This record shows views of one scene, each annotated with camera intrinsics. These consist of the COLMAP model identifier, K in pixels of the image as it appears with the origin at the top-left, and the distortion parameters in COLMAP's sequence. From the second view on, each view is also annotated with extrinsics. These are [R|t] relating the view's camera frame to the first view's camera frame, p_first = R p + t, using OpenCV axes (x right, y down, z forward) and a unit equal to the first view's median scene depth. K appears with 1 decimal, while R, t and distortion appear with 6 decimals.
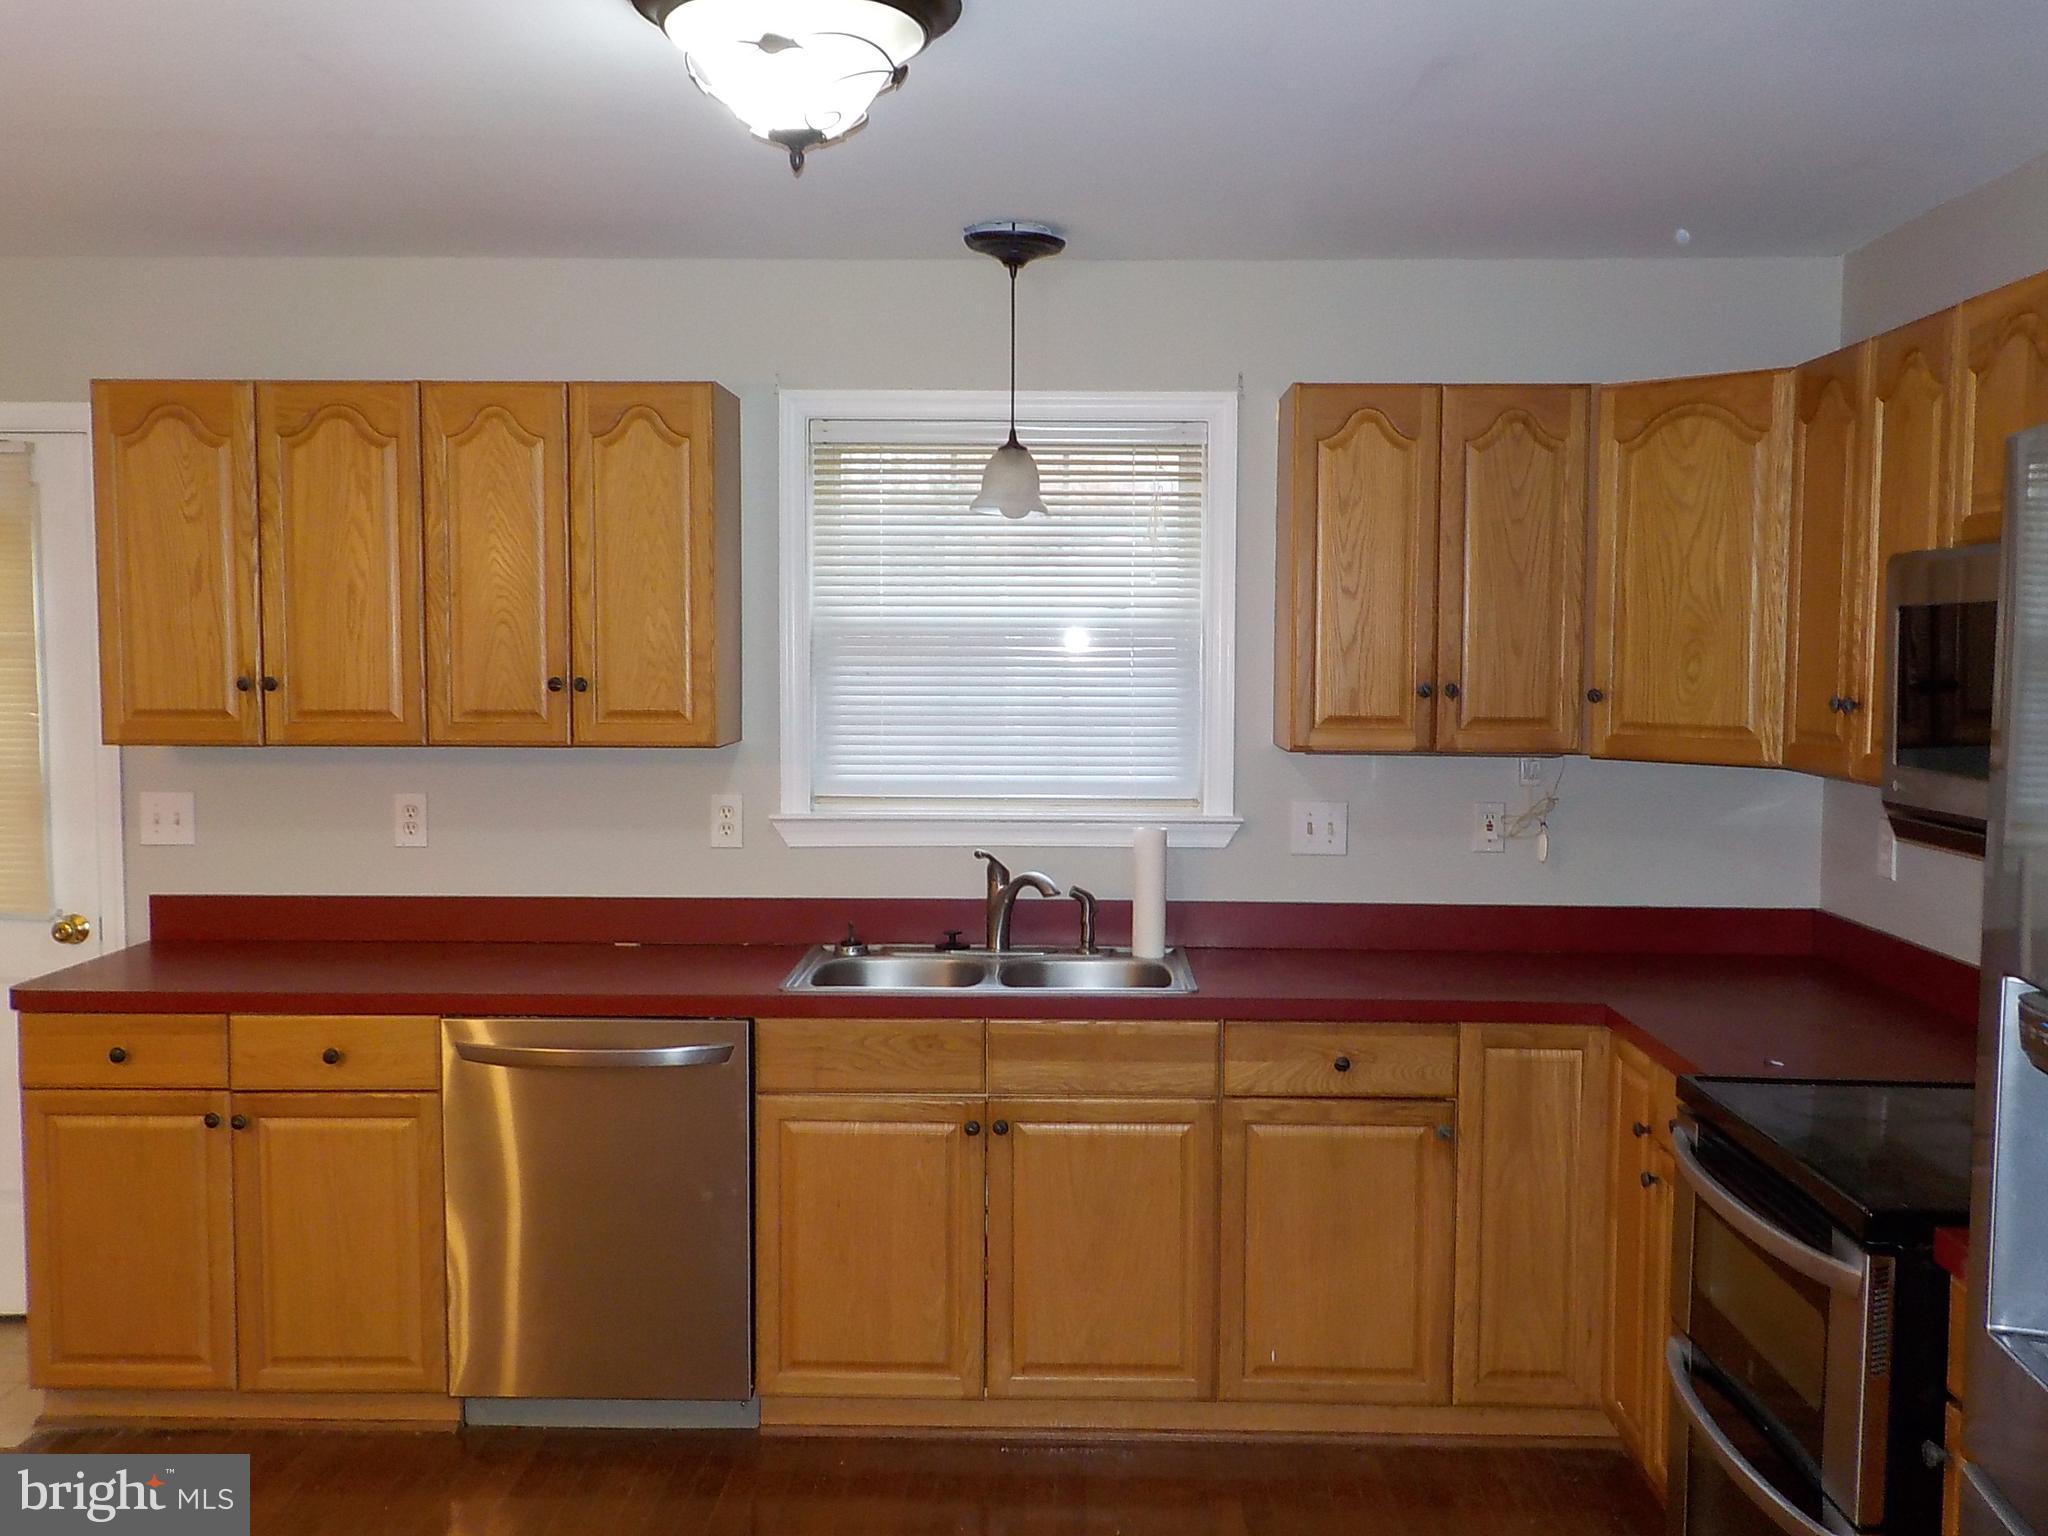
lens RADIAL K [[1943.8, 0, 1018.7], [0, 1943.8, 766.5], [0, 0, 1]] dist [-0.000025, 0.000830]
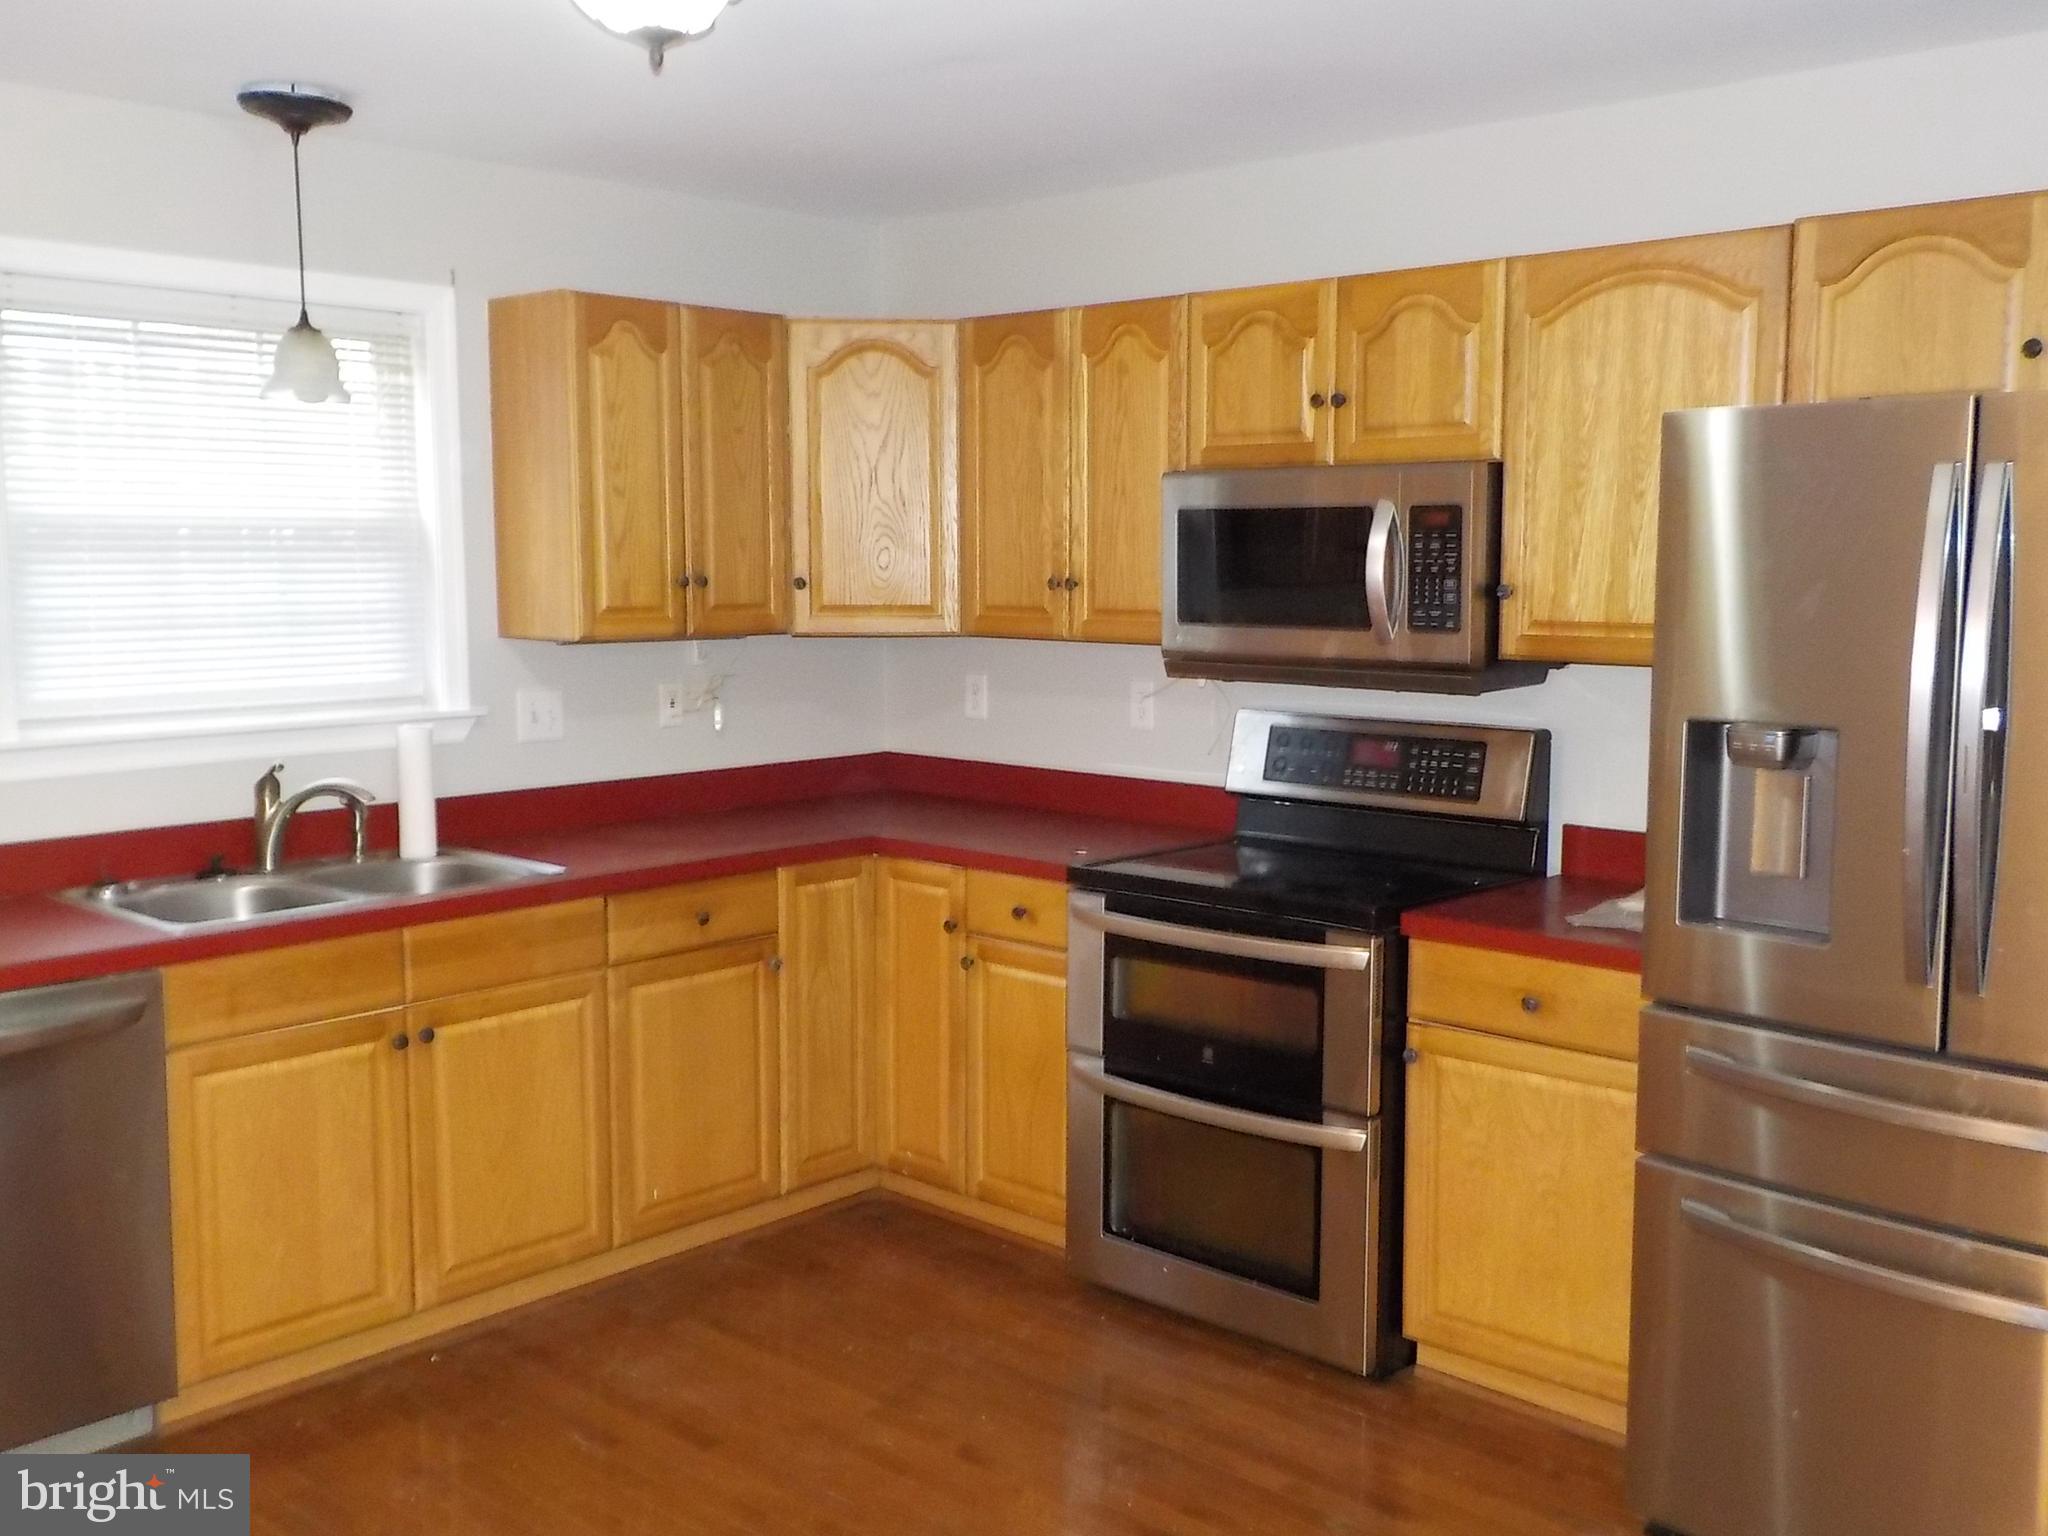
lens RADIAL K [[1943.8, 0, 1018.7], [0, 1943.8, 766.5], [0, 0, 1]] dist [-0.000025, 0.000830]
pose [[0.651559, -0.089931, 0.753249, -0.511423], [0.048627, 0.995857, 0.076834, -0.009577], [-0.757038, -0.013434, 0.653232, 0.127151]]
